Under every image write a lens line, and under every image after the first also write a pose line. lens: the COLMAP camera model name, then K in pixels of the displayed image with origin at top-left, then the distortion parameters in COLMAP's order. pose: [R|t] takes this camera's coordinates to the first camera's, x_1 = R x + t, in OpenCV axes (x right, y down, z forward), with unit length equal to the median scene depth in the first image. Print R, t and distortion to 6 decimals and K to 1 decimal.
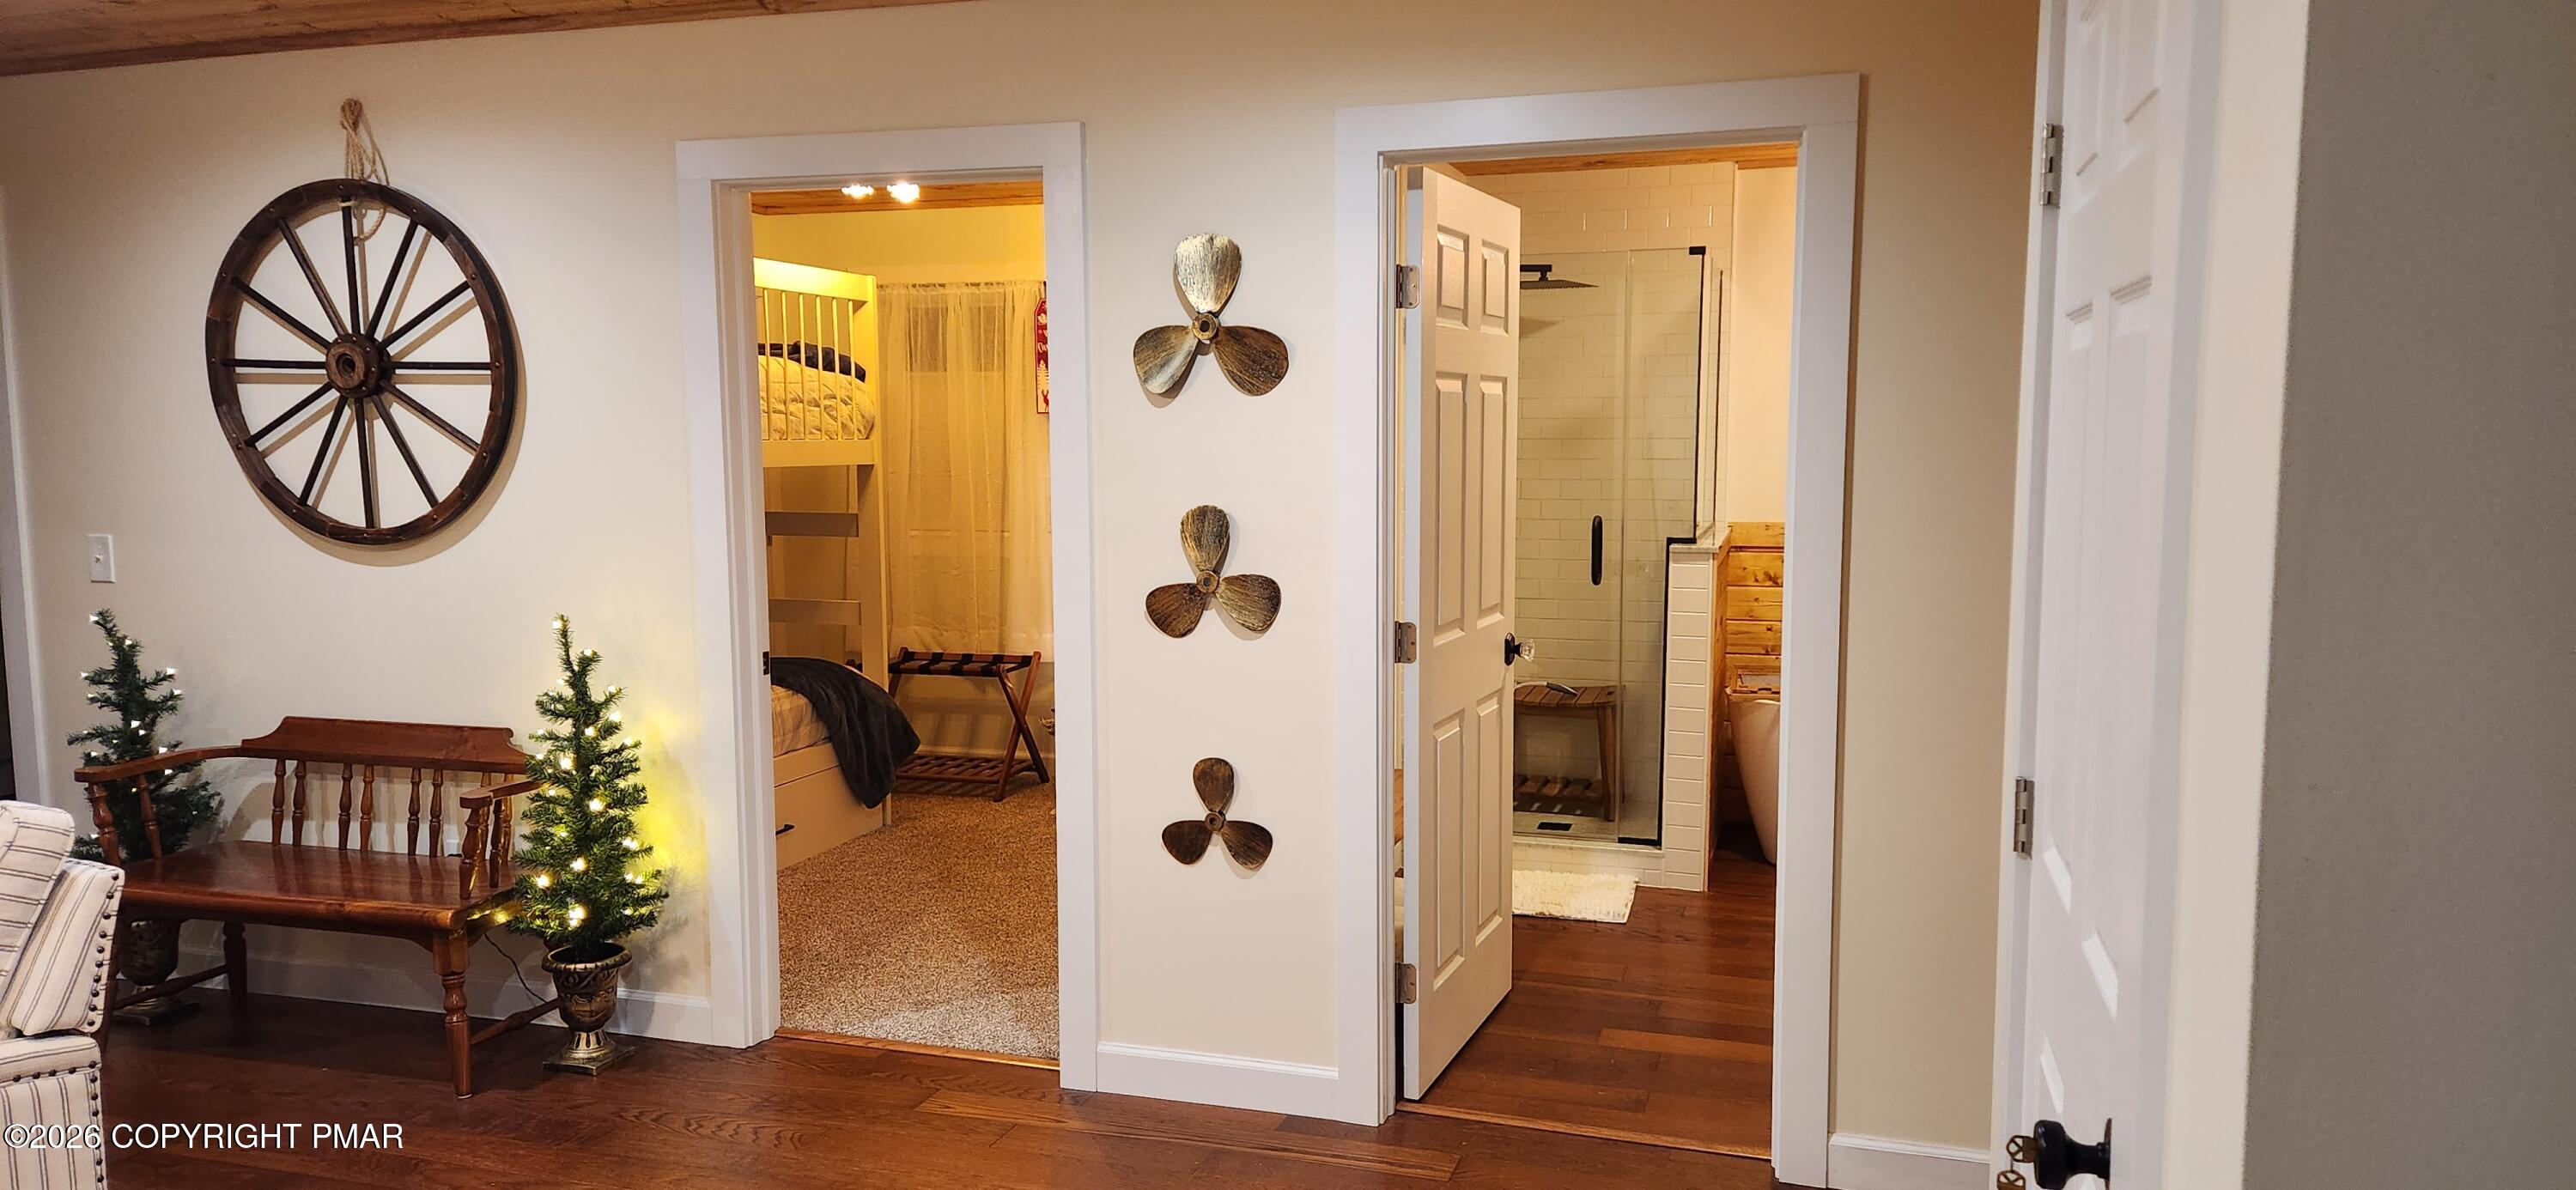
lens RADIAL K [[1685.2, 0, 1261.3], [0, 1685.2, 600.7], [0, 0, 1]] dist [0.082142, -0.070160]
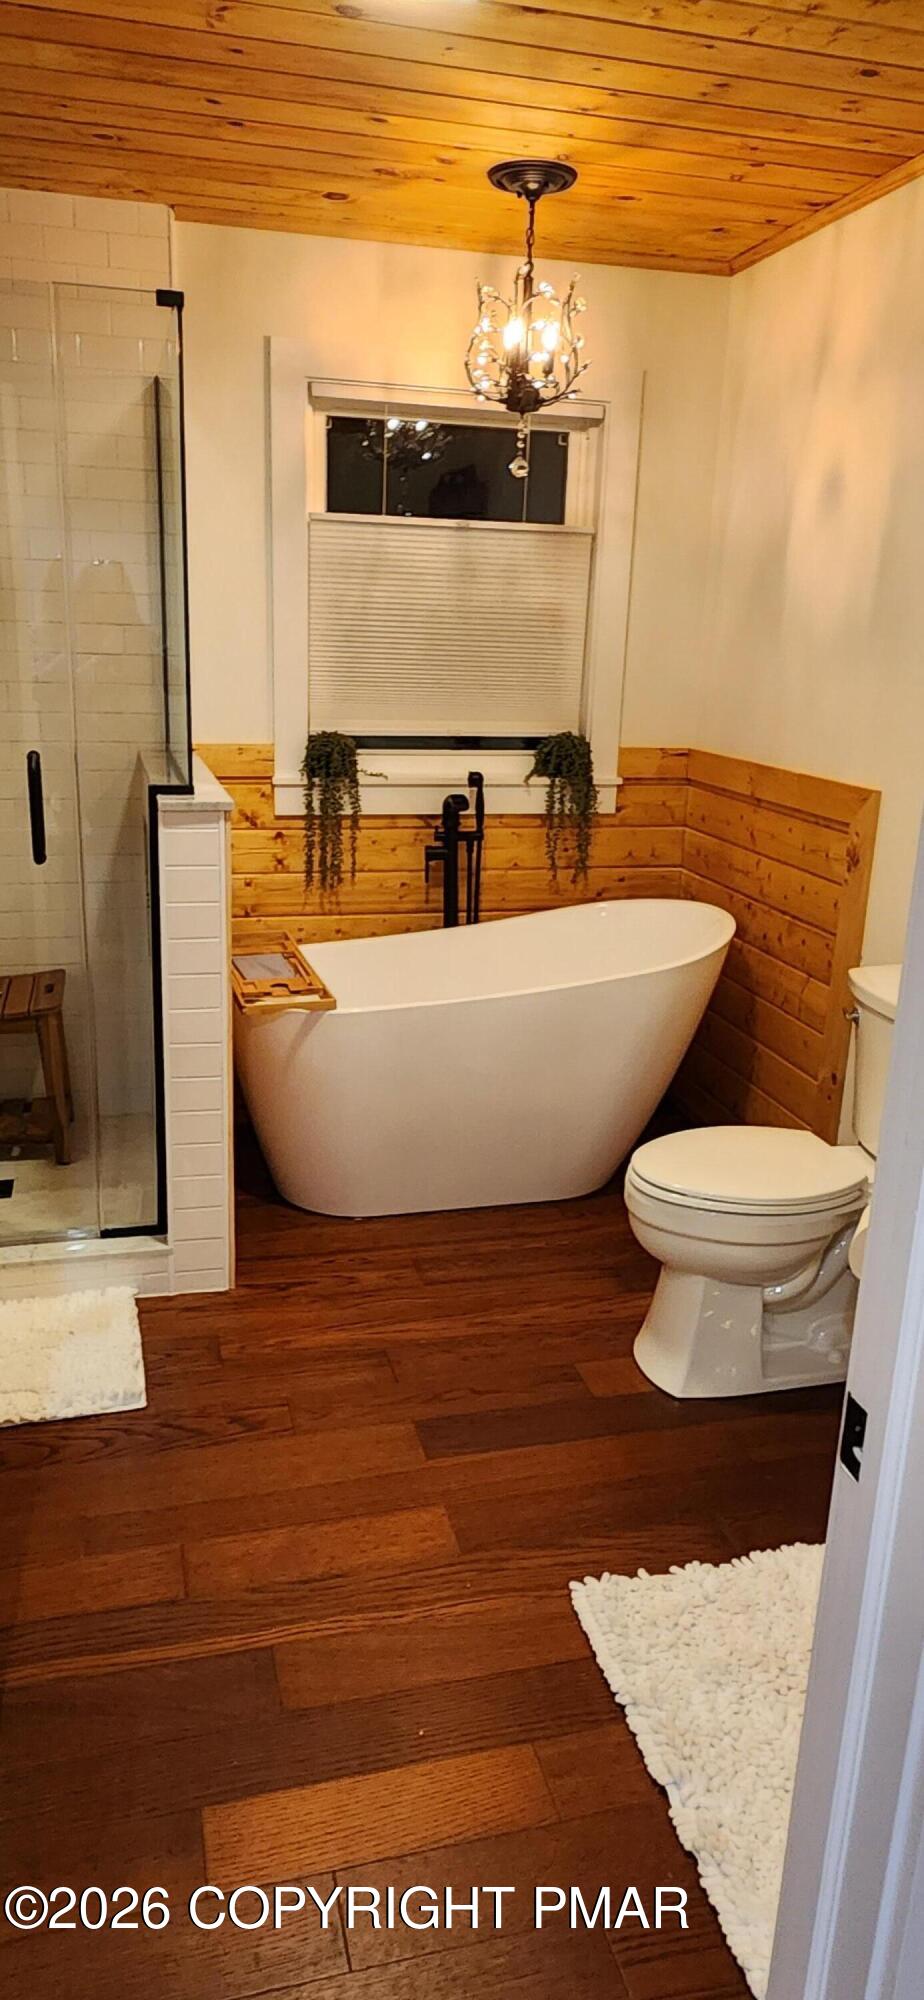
lens RADIAL K [[1304.6, 0, 462.0], [0, 1304.6, 1000.0], [0, 0, 1]] dist [0.003403, 0.000664]
pose [[0.838389, -0.121637, 0.531327, 0.047102], [0.022876, 0.981776, 0.188662, -0.033145], [-0.544592, -0.146017, 0.825893, 0.360348]]
